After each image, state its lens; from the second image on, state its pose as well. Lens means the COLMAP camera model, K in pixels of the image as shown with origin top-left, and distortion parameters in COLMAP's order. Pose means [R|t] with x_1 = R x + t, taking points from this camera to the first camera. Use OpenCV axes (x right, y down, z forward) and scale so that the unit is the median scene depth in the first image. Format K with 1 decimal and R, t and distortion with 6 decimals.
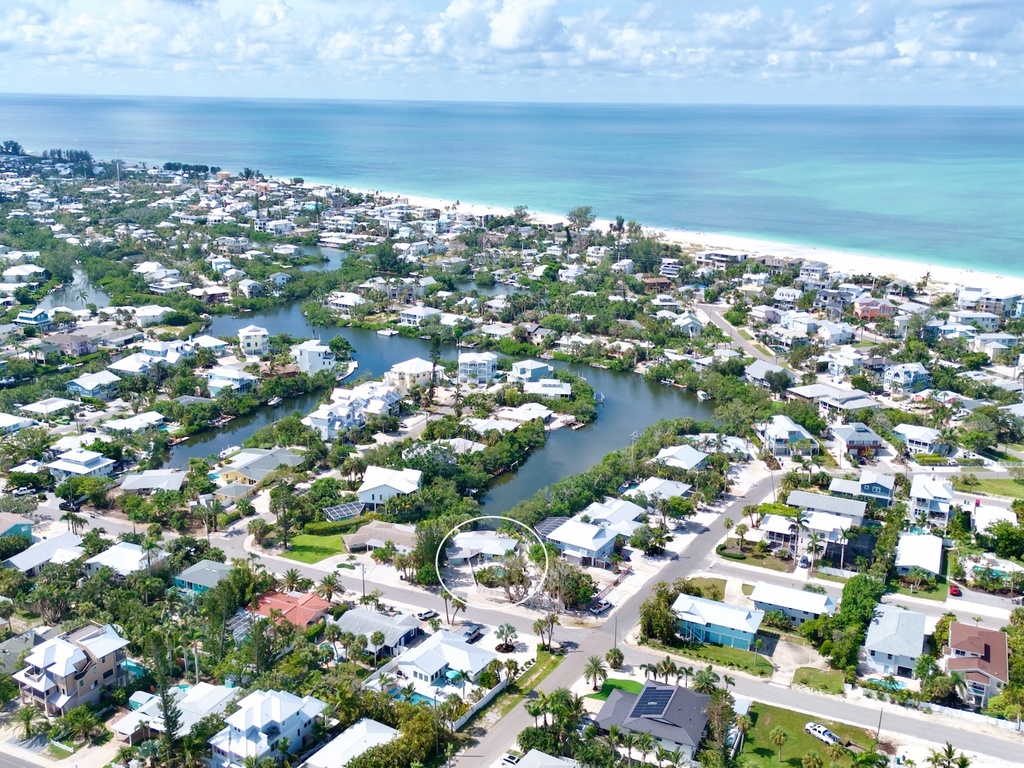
lens RADIAL K [[997.6, 0, 512.0], [0, 997.6, 384.0], [0, 0, 1]] dist [0.139320, -0.257505]
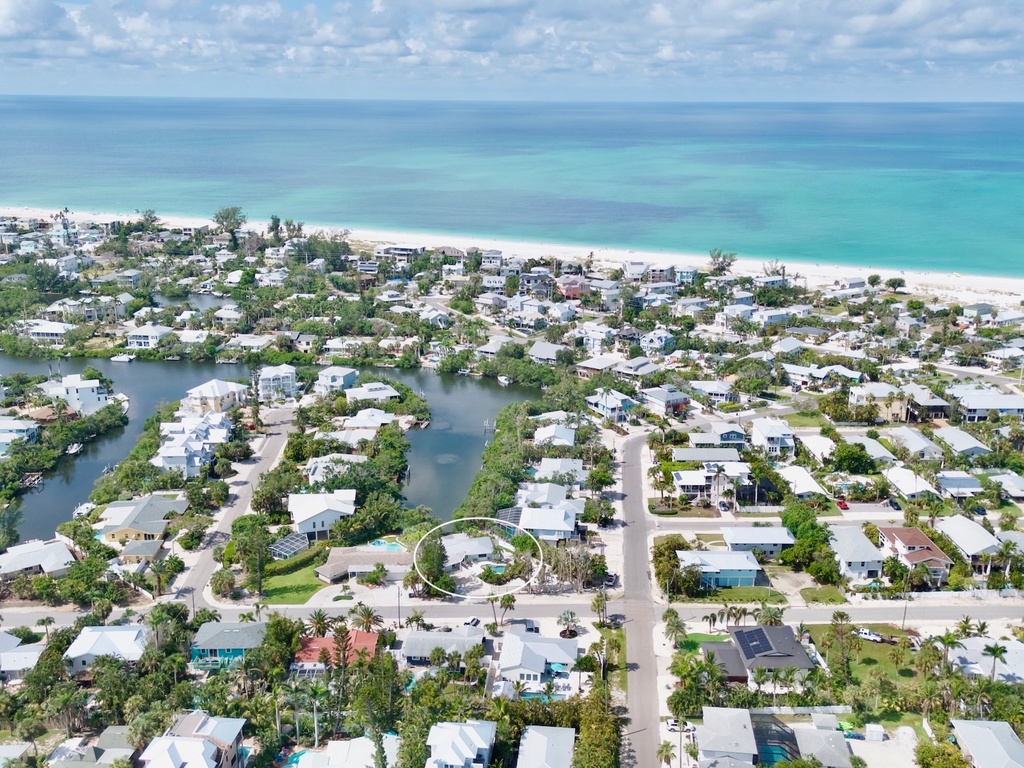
lens RADIAL K [[997.6, 0, 512.0], [0, 997.6, 384.0], [0, 0, 1]] dist [0.139320, -0.257505]
pose [[0.895306, -0.128676, 0.426461, -0.294724], [0.126291, 0.991410, 0.034004, -0.022669], [-0.427173, 0.023414, 0.903867, 0.050385]]
